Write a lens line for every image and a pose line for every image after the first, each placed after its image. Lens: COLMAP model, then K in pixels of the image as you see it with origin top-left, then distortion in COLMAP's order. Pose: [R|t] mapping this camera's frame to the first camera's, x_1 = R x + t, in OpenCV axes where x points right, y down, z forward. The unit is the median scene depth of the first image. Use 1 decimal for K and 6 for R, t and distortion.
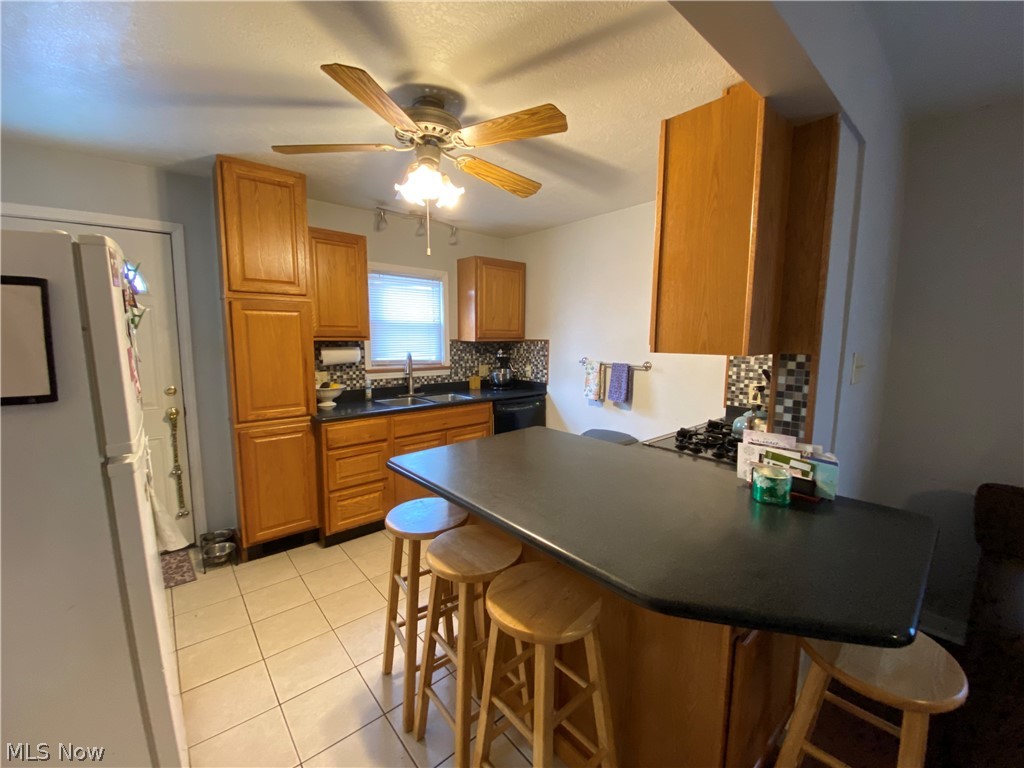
lens RADIAL K [[419.0, 0, 520.1], [0, 419.0, 385.7], [0, 0, 1]] dist [0.014442, -0.013885]
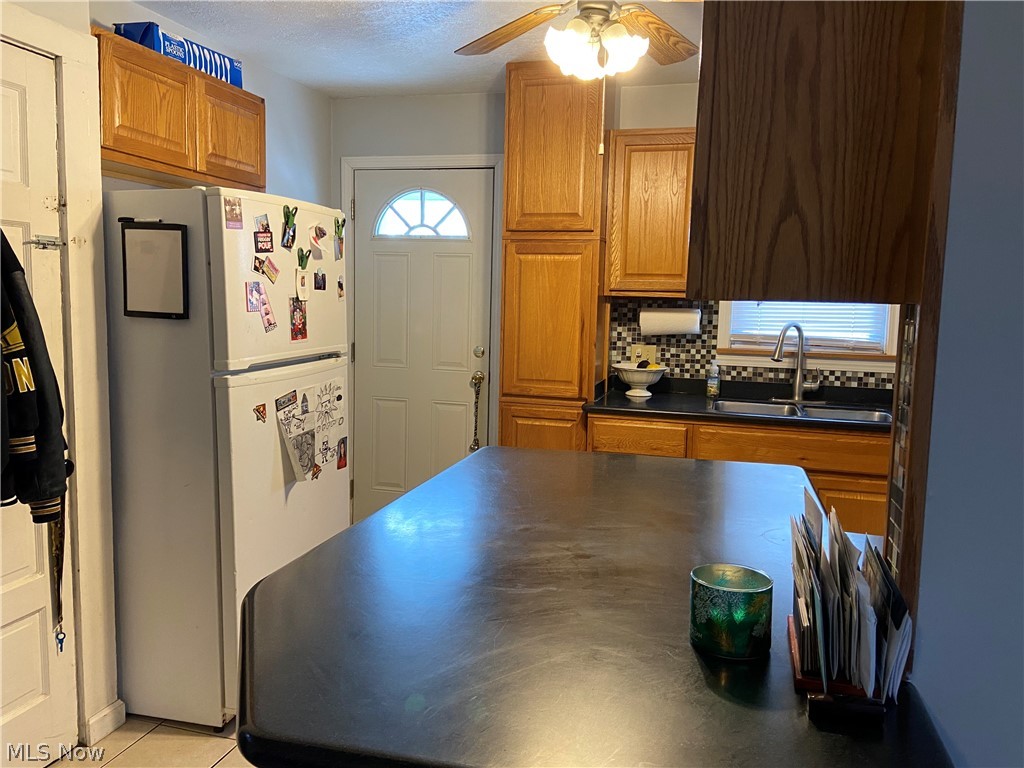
lens RADIAL K [[784.0, 0, 511.9], [0, 784.0, 378.0], [0, 0, 1]] dist [0.091414, -0.086268]
pose [[0.545000, 0.094785, -0.833061, 0.501629], [-0.122195, 0.991960, 0.032923, 0.004239], [0.829484, 0.083853, 0.552200, 0.163465]]
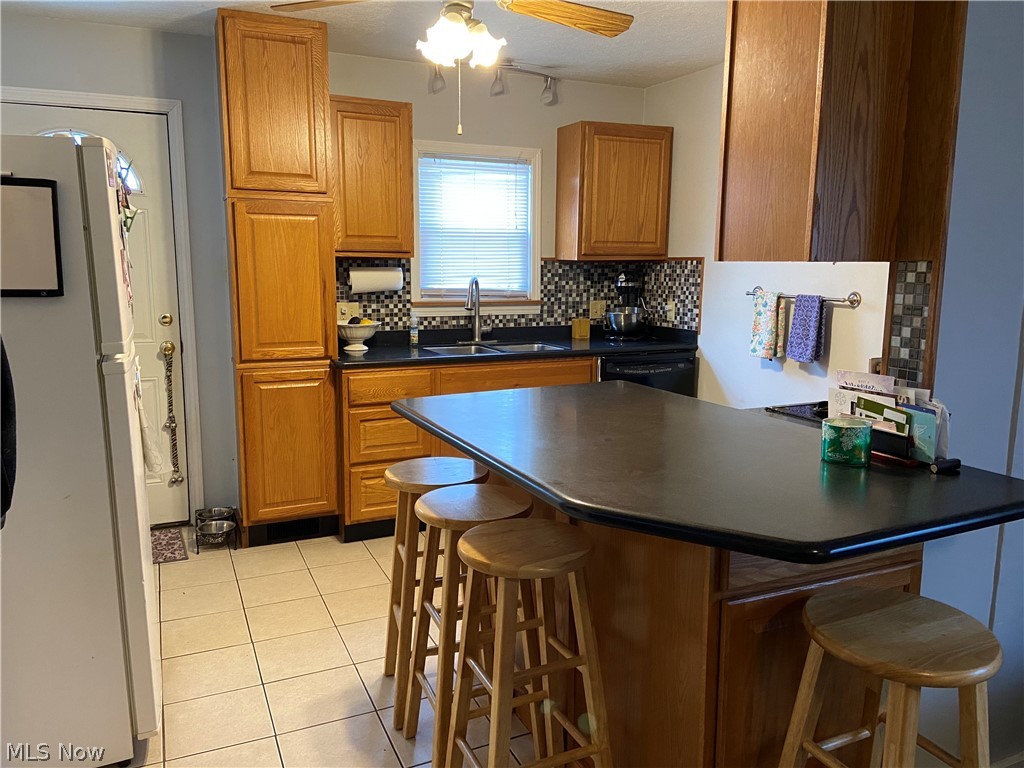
lens RADIAL K [[784.0, 0, 522.2], [0, 784.0, 380.8], [0, 0, 1]] dist [0.091414, -0.086268]
pose [[0.959992, 0.041998, -0.276860, 0.195126], [-0.033343, 0.998799, 0.035895, 0.046426], [0.278035, -0.025228, 0.960240, -0.213076]]
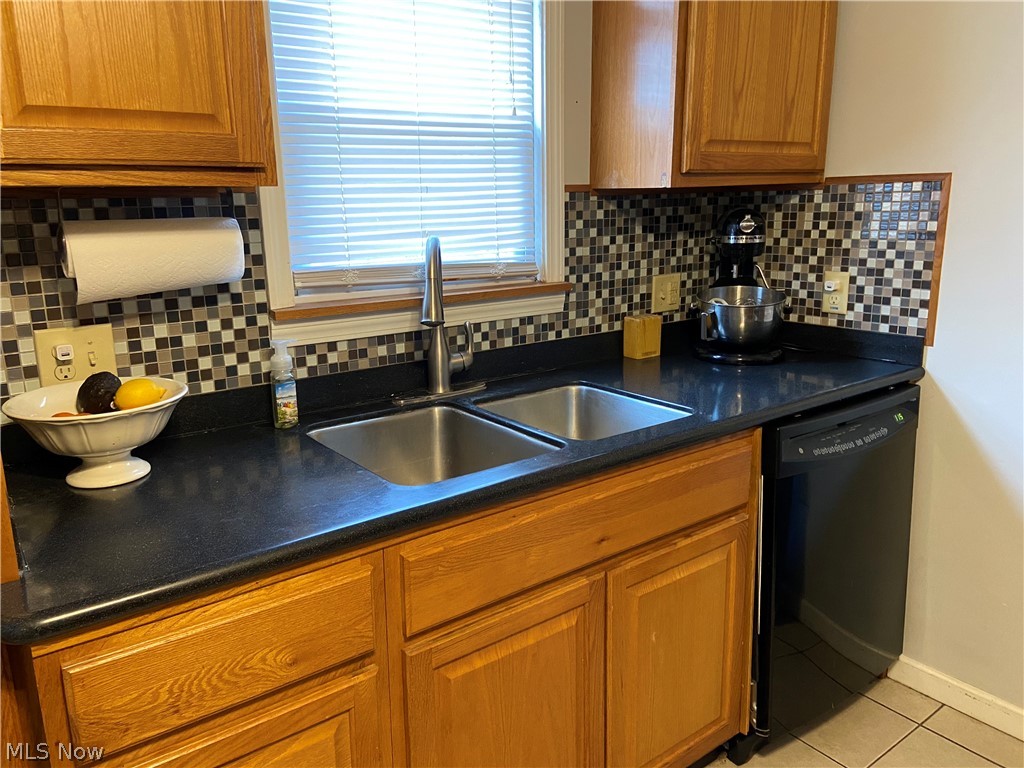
lens RADIAL K [[784.0, 0, 505.4], [0, 784.0, 377.6], [0, 0, 1]] dist [0.091414, -0.086268]
pose [[0.995641, -0.003792, -0.093188, -0.220322], [0.013572, 0.994429, 0.104534, -0.053894], [0.092272, -0.105343, 0.990146, 0.646573]]
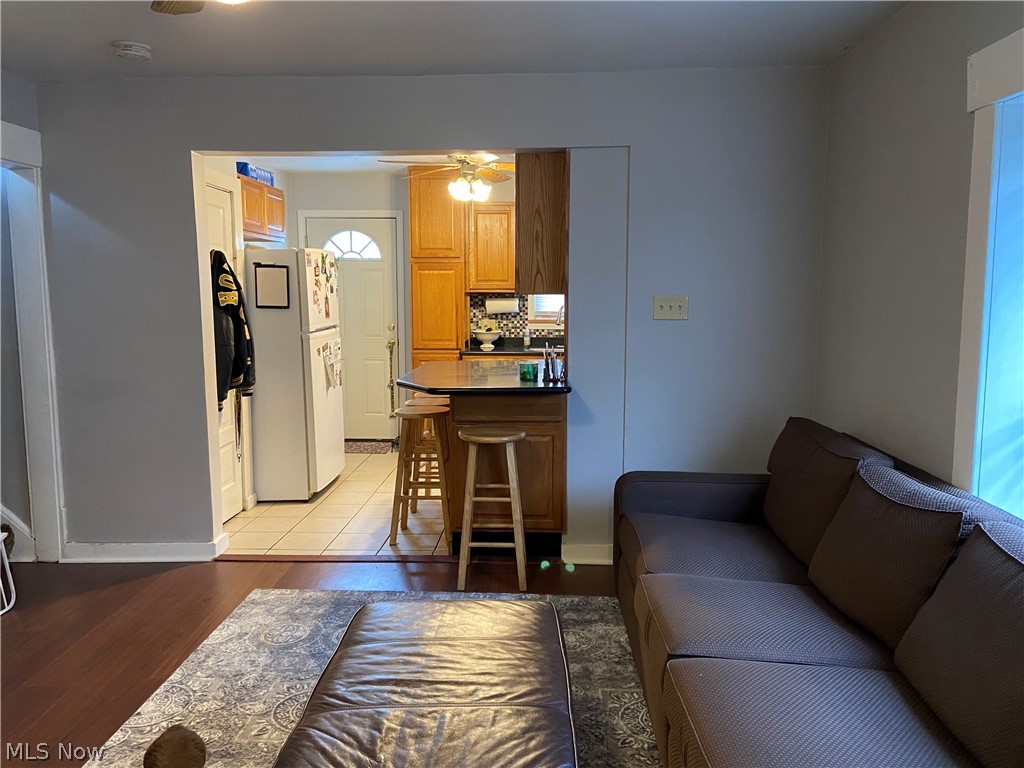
lens RADIAL K [[784.0, 0, 511.2], [0, 784.0, 383.7], [0, 0, 1]] dist [0.091414, -0.086268]
pose [[0.718892, 0.075613, -0.690997, 1.232121], [-0.079917, 0.996465, 0.025895, 0.094740], [0.690512, 0.036607, 0.722394, -0.601072]]
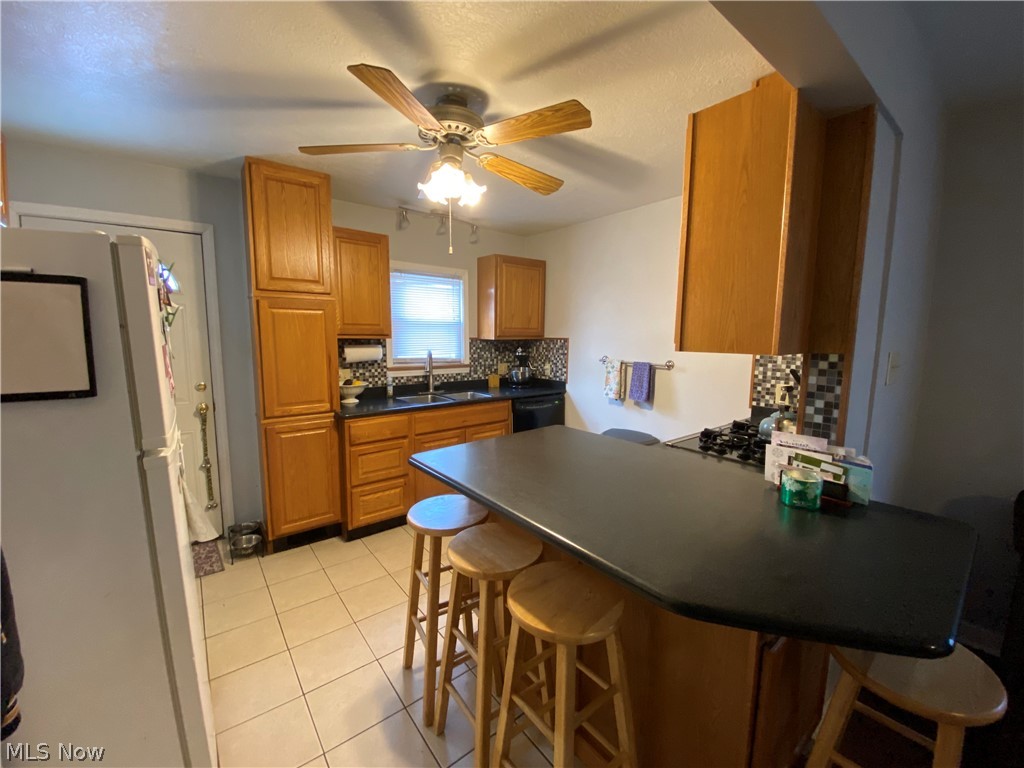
lens RADIAL K [[419.0, 0, 520.3], [0, 419.0, 385.8], [0, 0, 1]] dist [0.014442, -0.013885]
pose [[0.999113, 0.007144, -0.041500, -0.005200], [-0.006968, 0.999966, 0.004389, -0.000174], [0.041530, -0.004096, 0.999129, 0.001545]]
